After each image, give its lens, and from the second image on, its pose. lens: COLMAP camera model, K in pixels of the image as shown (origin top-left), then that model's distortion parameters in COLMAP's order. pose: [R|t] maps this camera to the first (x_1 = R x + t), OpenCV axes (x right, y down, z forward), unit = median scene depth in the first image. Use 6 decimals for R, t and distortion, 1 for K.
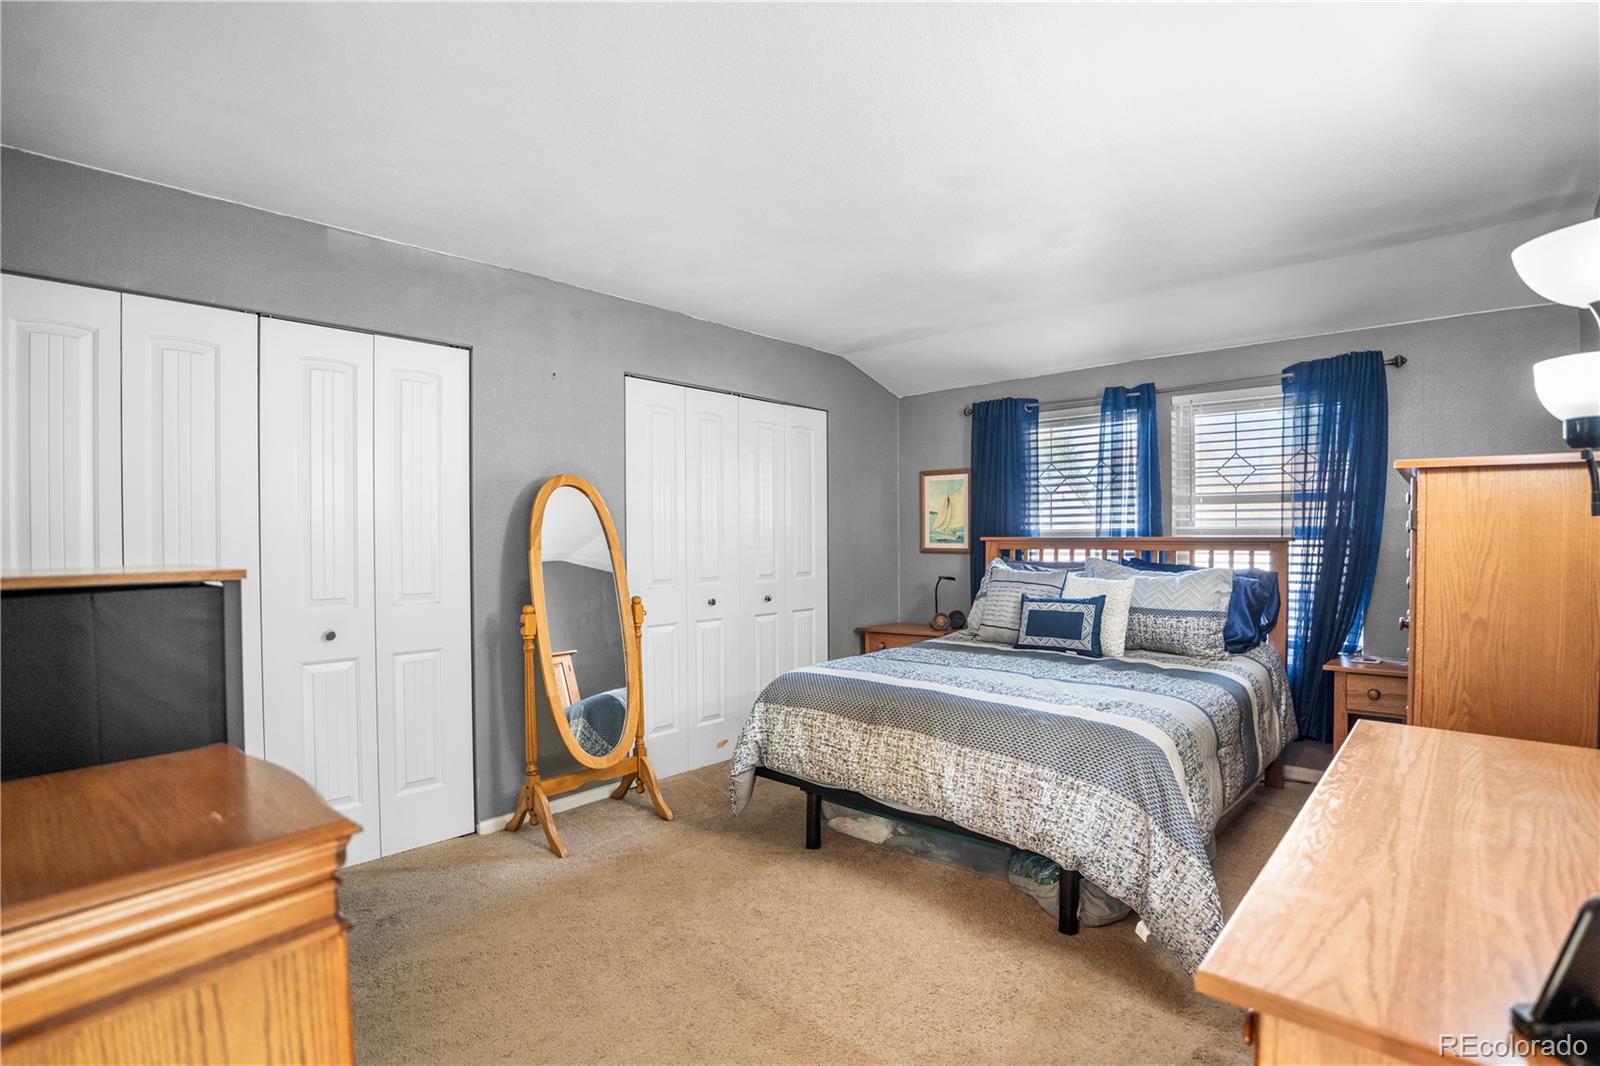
lens RADIAL K [[802.9, 0, 767.3], [0, 802.9, 512.0], [0, 0, 1]] dist [-0.032234, 0.001139]
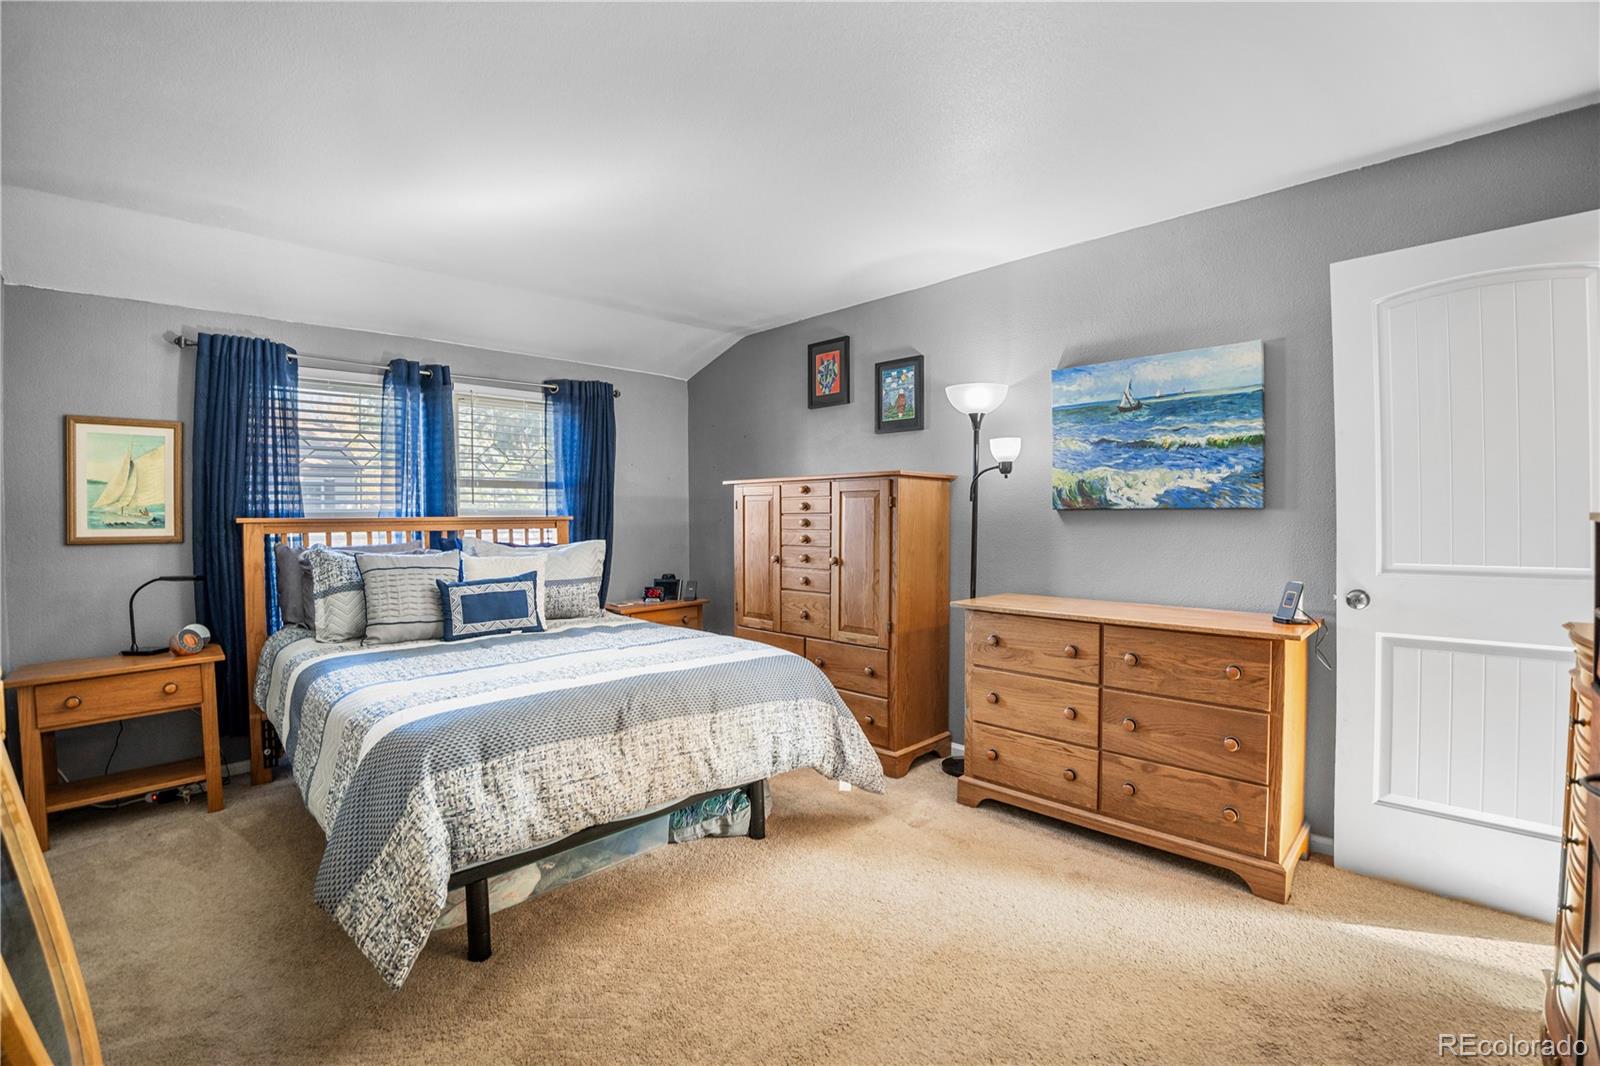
lens RADIAL K [[708.8, 0, 804.1], [0, 708.8, 519.1], [0, 0, 1]] dist [-0.052772, 0.000360]
pose [[0.032325, 0.000242, 0.999477, -0.427054], [-0.018490, 0.999829, 0.000356, 0.027078], [-0.999306, -0.018492, 0.032324, 0.558753]]
